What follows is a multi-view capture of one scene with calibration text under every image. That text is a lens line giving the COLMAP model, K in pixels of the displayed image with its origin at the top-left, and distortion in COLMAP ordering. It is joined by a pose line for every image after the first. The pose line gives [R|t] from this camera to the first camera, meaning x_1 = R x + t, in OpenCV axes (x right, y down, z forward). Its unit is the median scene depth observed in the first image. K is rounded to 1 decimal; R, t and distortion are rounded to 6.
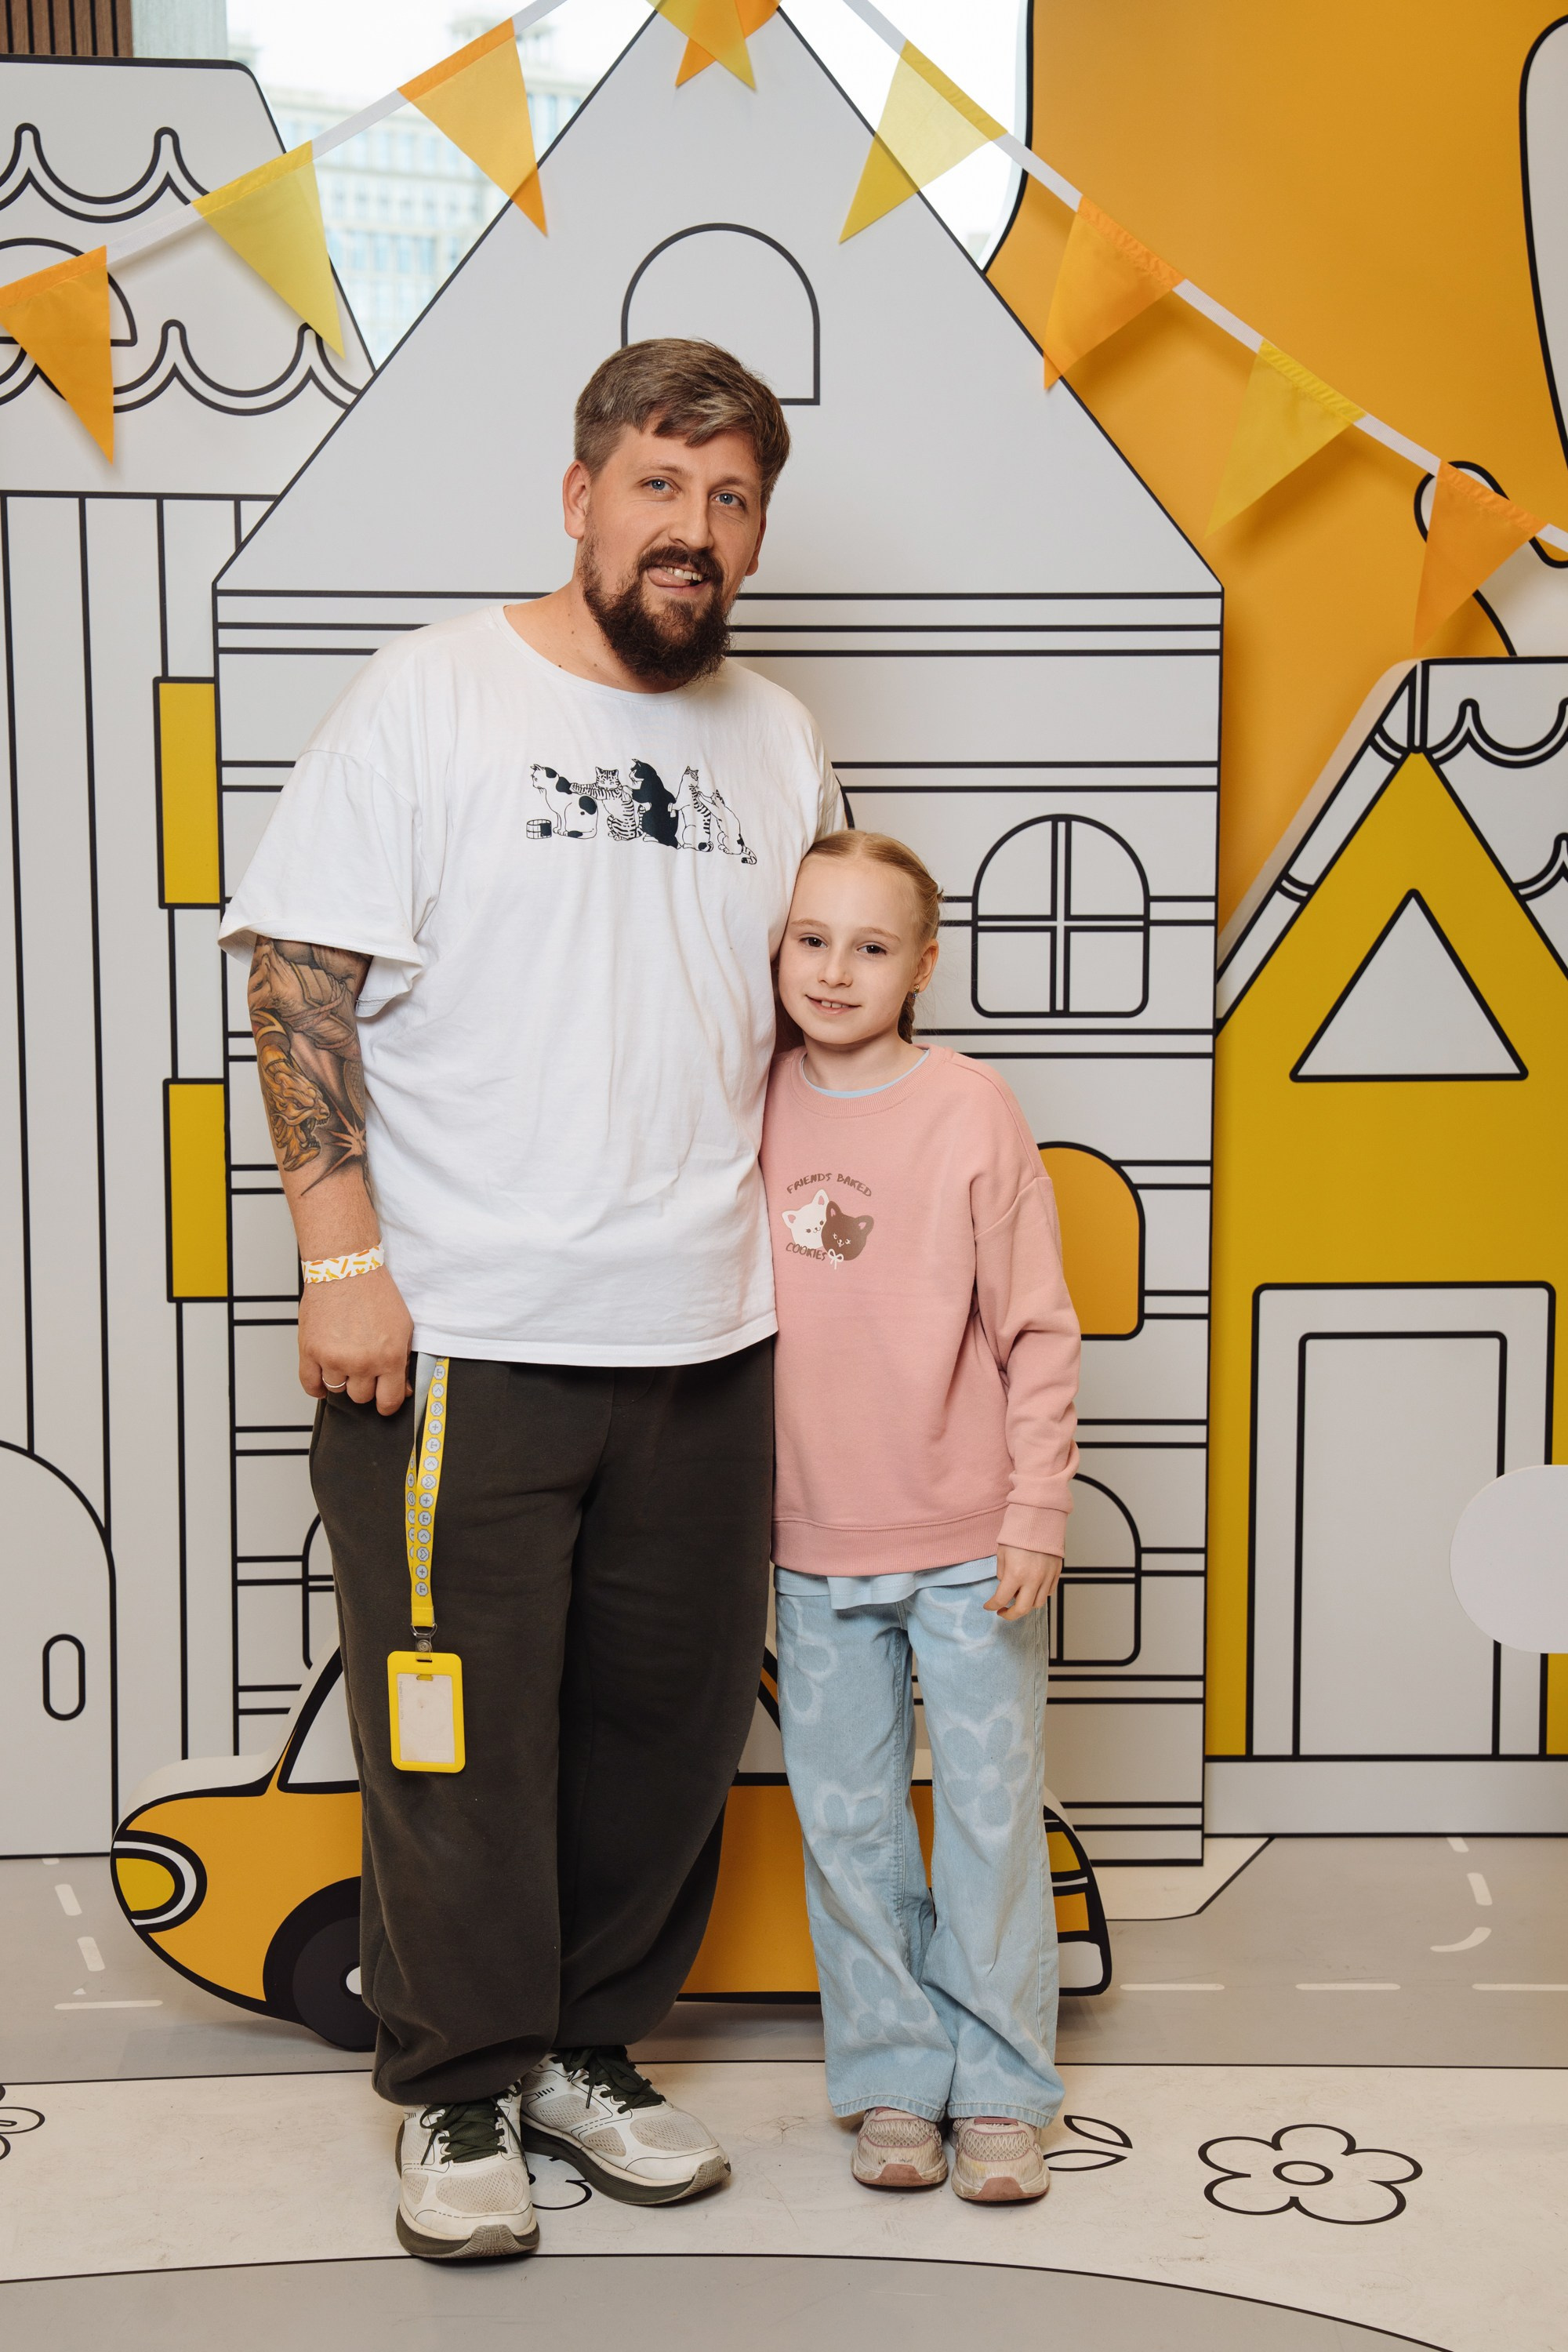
lens RADIAL K [[3820.0, 0, 803.8], [0, 3820.0, 1182.1], [0, 0, 1]] dist [0.213903, 0.000000]
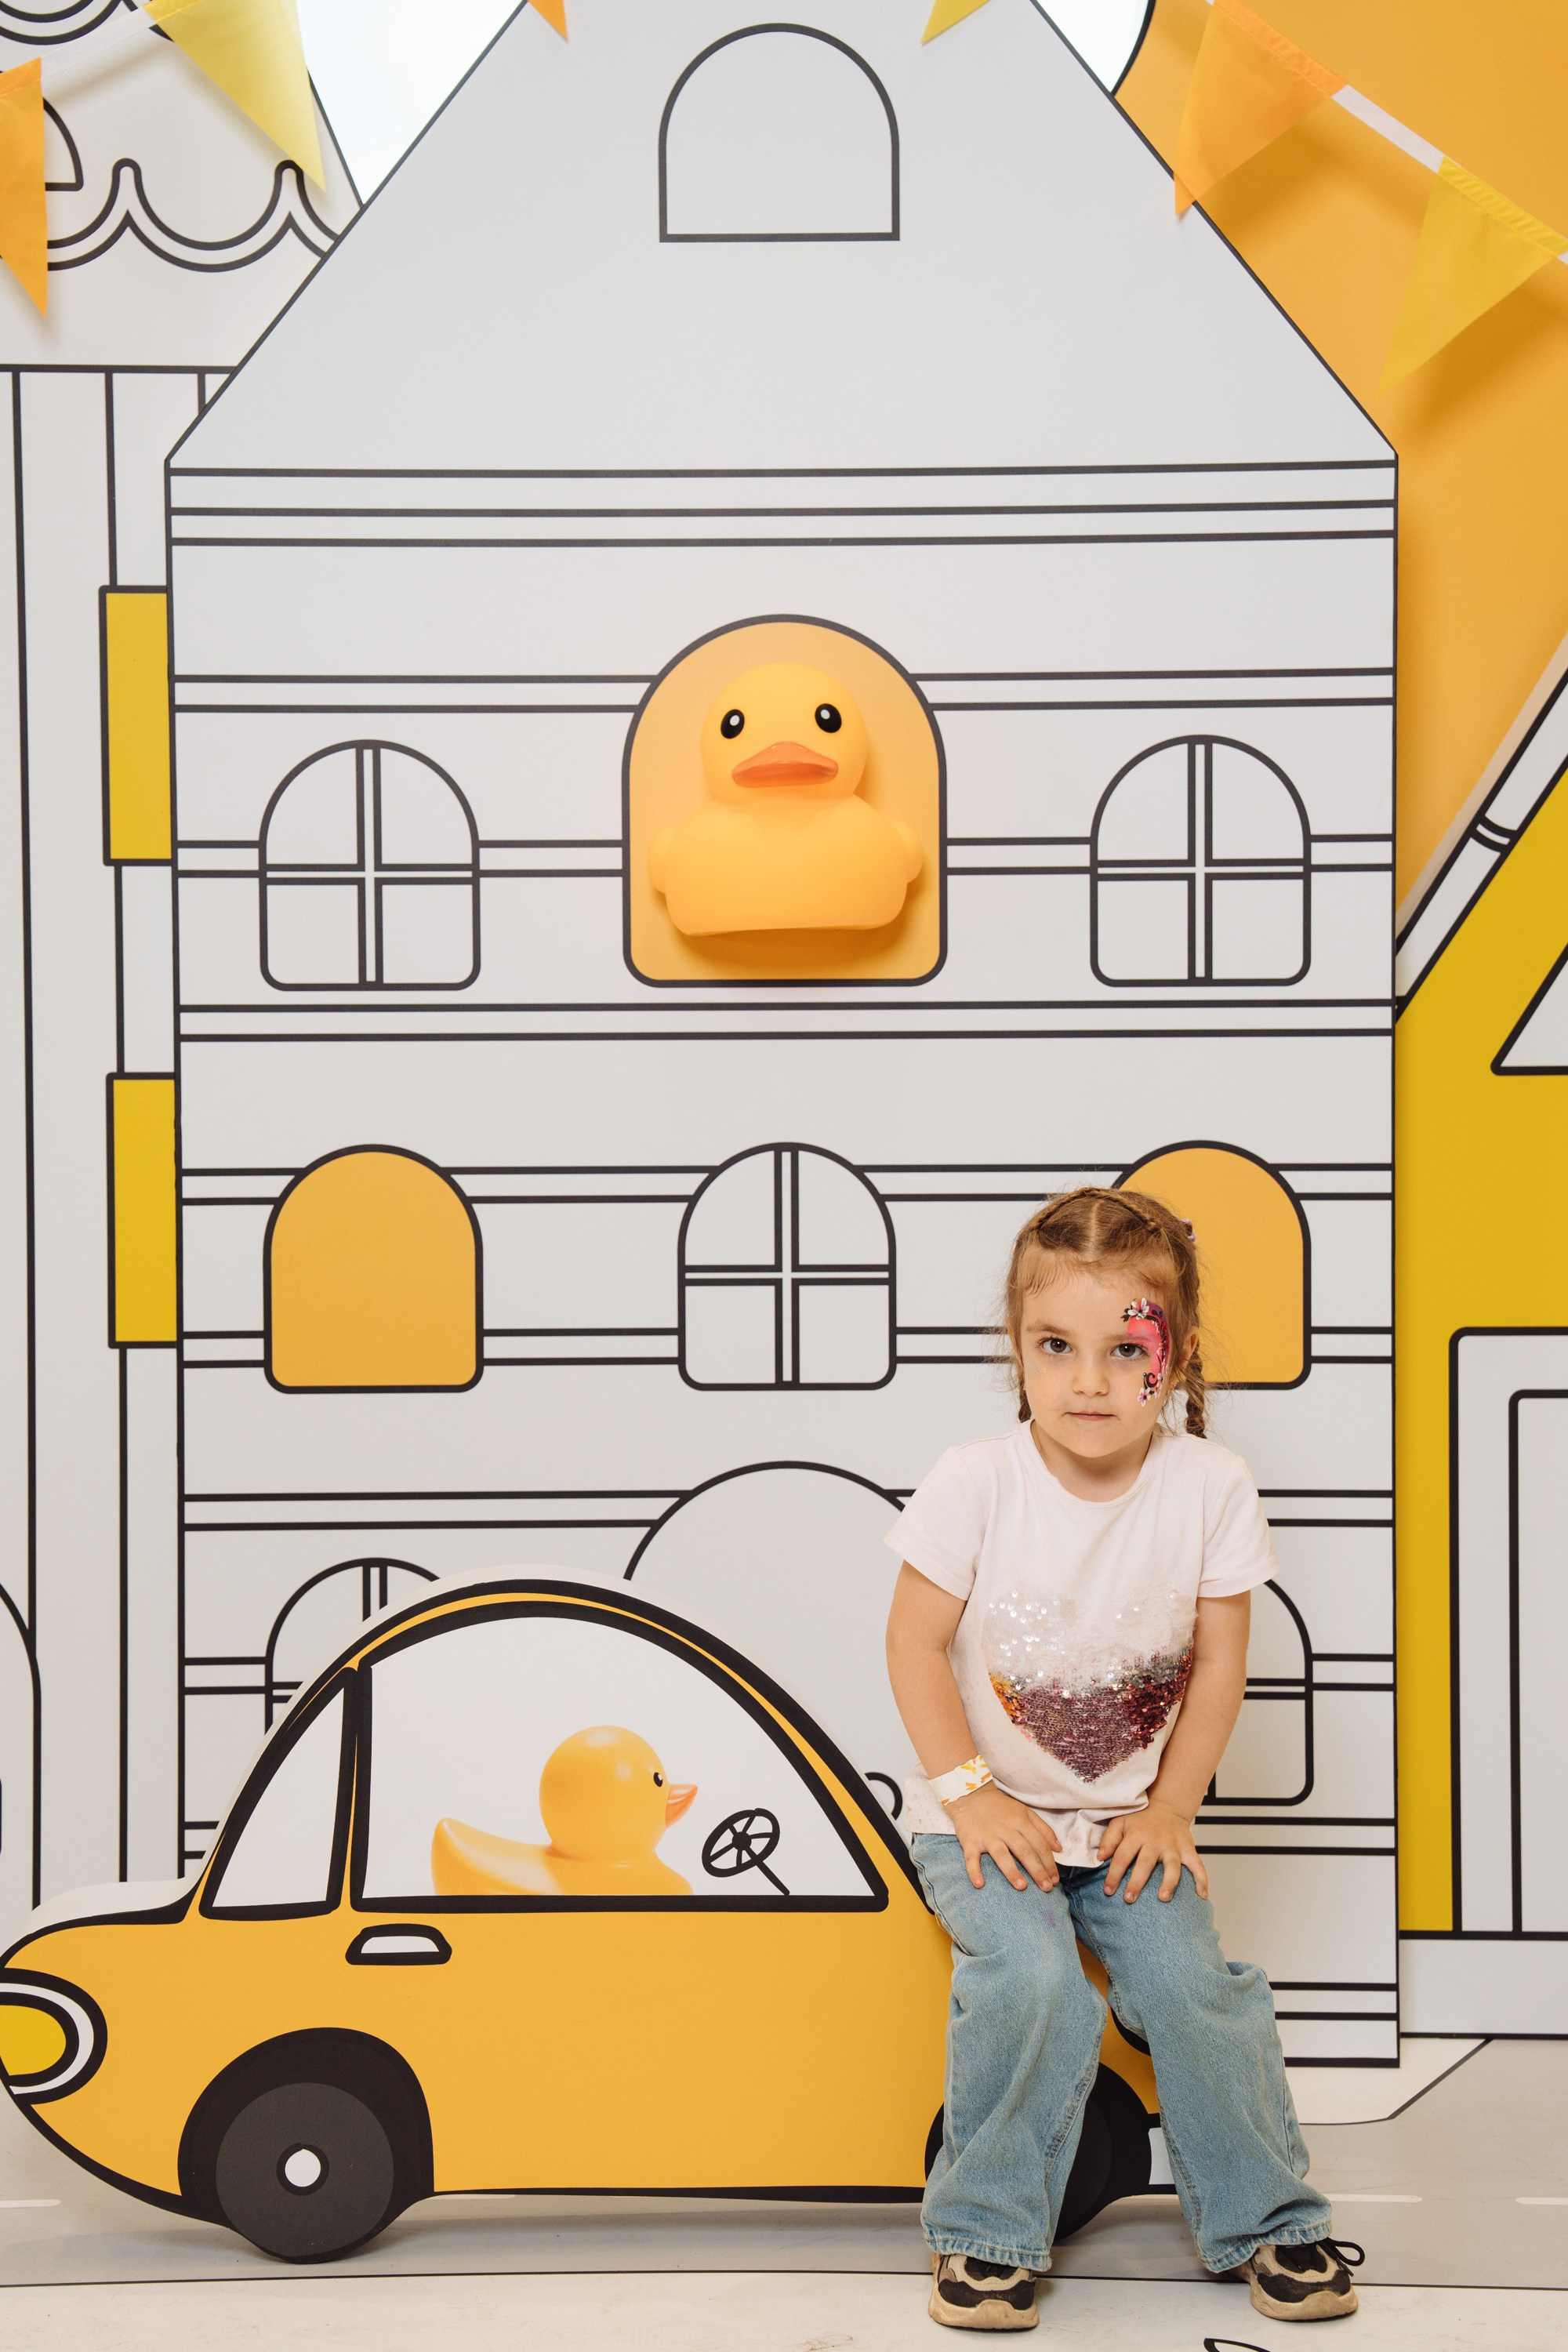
lens RADIAL K [[4162.0, 0, 799.2], [0, 4162.0, 1143.7], [0, 0, 1]] dist [0.242992, 0.000000]
pose [[0.998631, -0.004455, -0.052119, 0.028121], [-0.000692, 0.995154, -0.098321, 0.077218], [0.052304, 0.098223, 0.993789, 0.121870]]
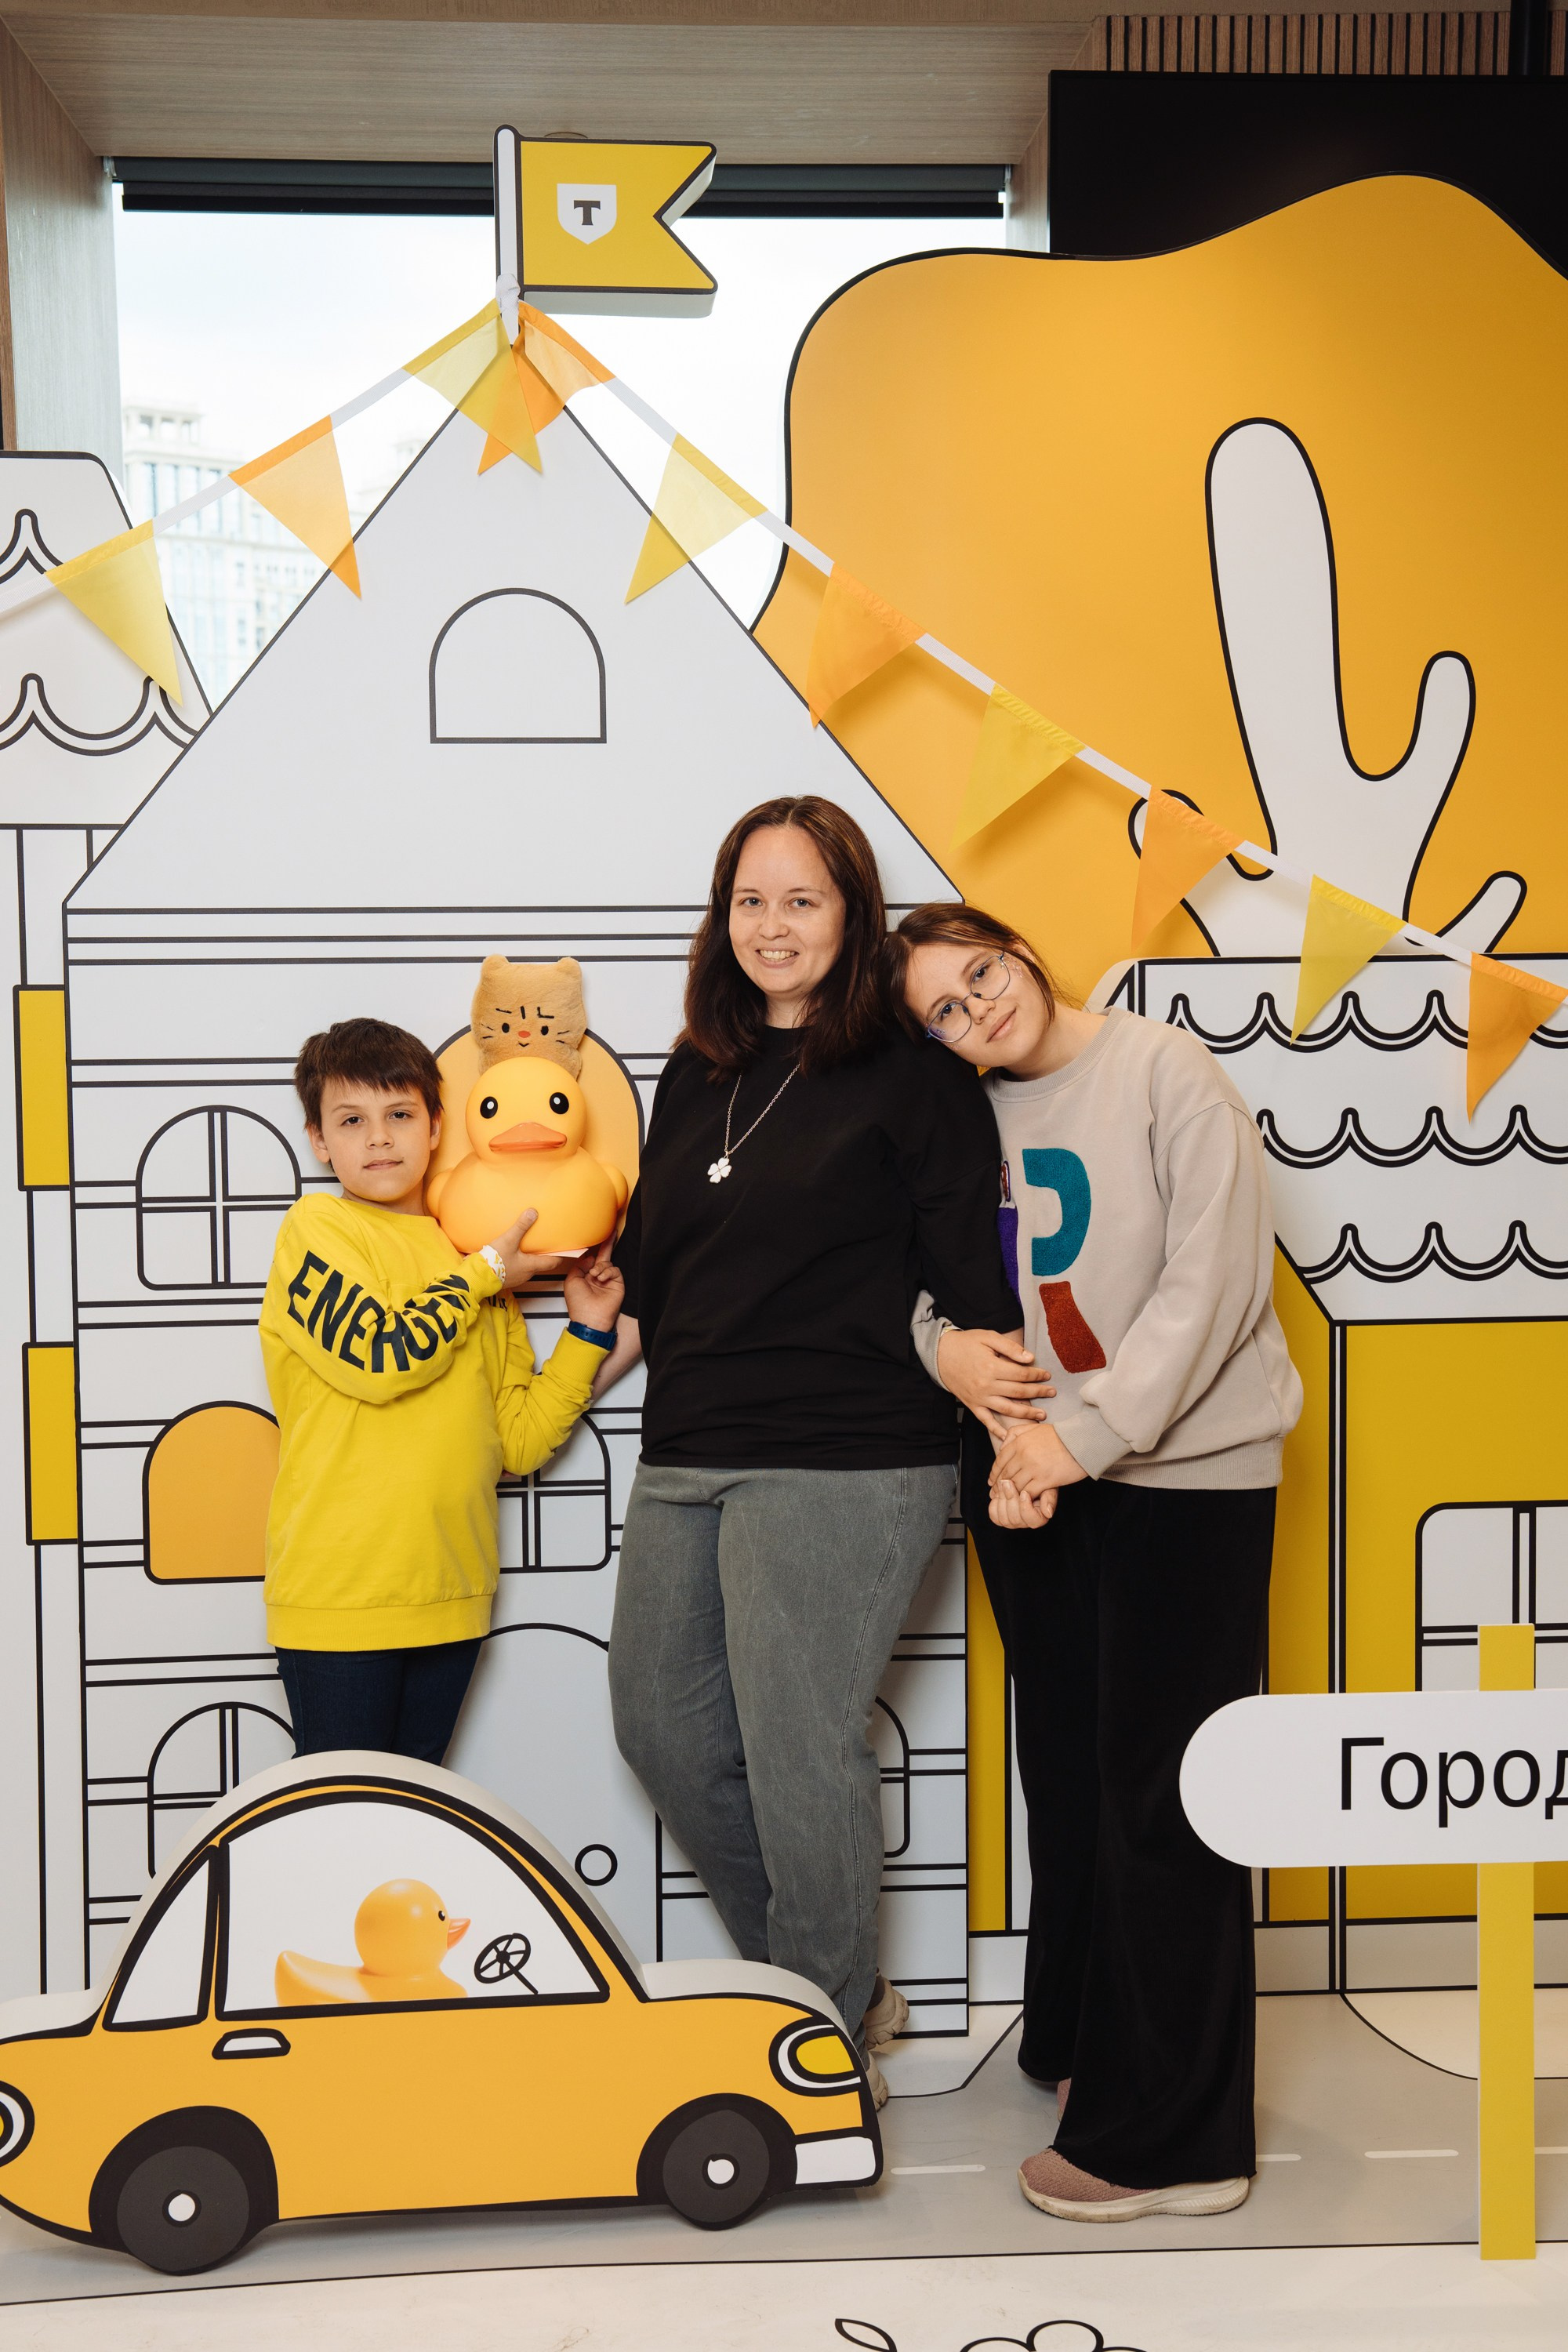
lens RADIAL K [[2973.2, 0, 814.4], [0, 2973.2, 1129.4], [0, 0, 1]] dist [0.097182, 0.000000]
pose [[0.998880, -0.011938, 0.045791, 0.023309], [0.014585, 0.998215, -0.057917, -0.035593], [-0.045018, 0.058520, 0.997271, 0.125698]]
